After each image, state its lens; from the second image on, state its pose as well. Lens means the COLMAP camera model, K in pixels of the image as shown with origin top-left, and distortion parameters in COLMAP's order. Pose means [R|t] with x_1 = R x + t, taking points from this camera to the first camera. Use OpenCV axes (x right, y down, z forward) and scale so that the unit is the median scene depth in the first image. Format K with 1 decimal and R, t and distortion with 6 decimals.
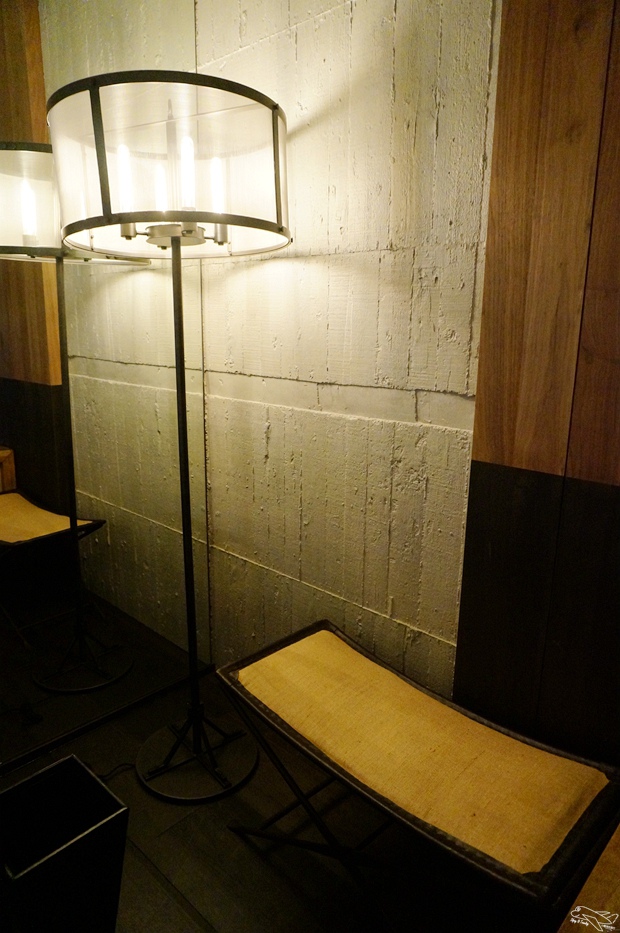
lens RADIAL K [[621.2, 0, 311.6], [0, 621.2, 465.7], [0, 0, 1]] dist [-0.041971, 0.019546]
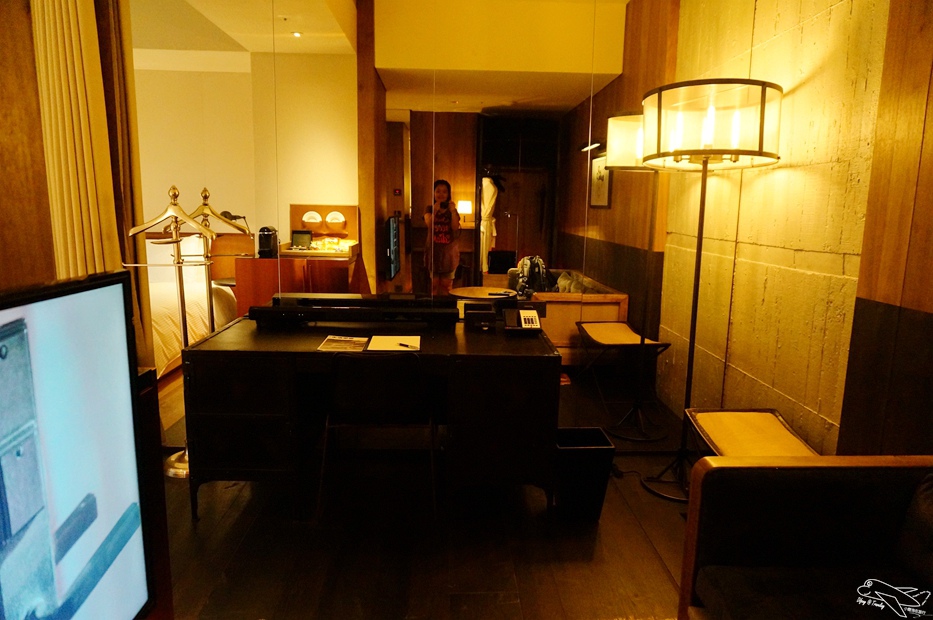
lens RADIAL K [[621.2, 0, 467.0], [0, 621.2, 312.0], [0, 0, 1]] dist [-0.041971, 0.019546]
pose [[0.708142, 0.115844, -0.696502, 0.544794], [-0.167661, 0.985823, -0.006498, 0.169876], [0.685875, 0.121378, 0.717525, -0.631980]]
